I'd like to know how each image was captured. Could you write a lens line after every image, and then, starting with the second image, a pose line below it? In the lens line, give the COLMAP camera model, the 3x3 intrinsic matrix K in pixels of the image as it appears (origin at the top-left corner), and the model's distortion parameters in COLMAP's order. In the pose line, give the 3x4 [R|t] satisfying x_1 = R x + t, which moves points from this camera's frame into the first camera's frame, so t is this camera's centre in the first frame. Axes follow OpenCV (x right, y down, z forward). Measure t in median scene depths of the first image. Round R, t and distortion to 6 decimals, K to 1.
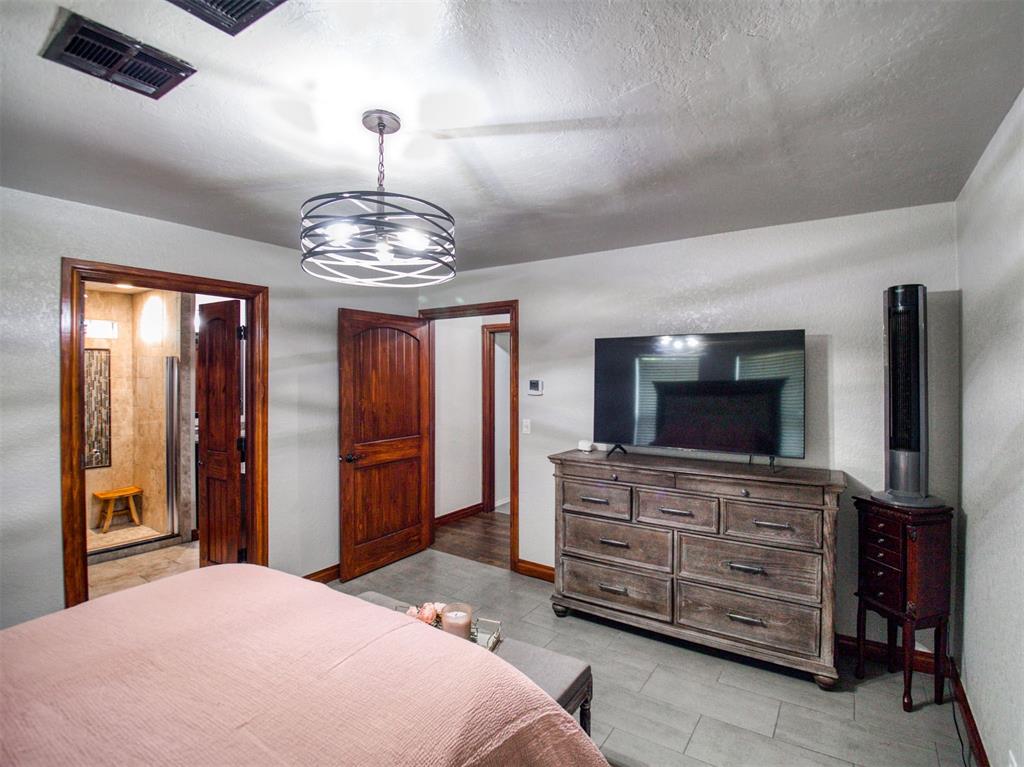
lens RADIAL K [[504.0, 0, 509.5], [0, 504.0, 379.6], [0, 0, 1]] dist [-0.035842, -0.004959]
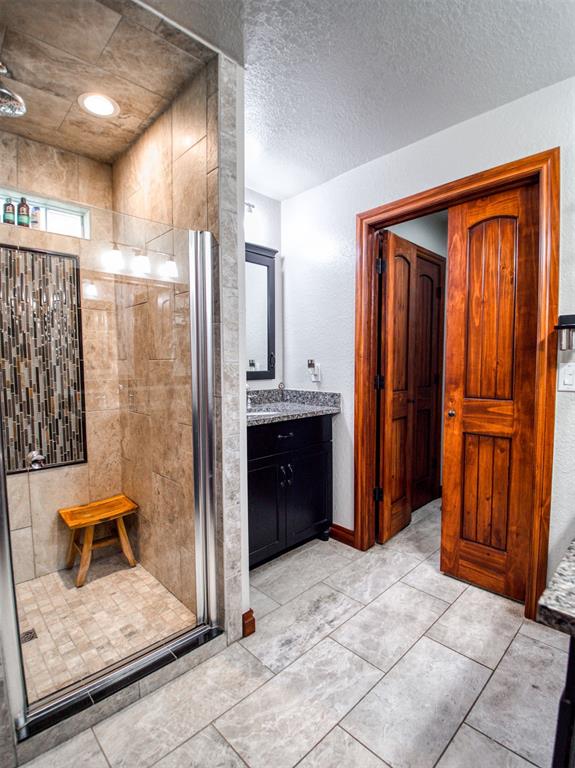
lens RADIAL K [[378.0, 0, 289.6], [0, 378.0, 386.0], [0, 0, 1]] dist [-0.035842, -0.004959]
pose [[0.977610, 0.006005, -0.210341, -0.490062], [0.007065, 0.998093, 0.061329, 0.062108], [0.210308, -0.061442, 0.975703, 0.630178]]
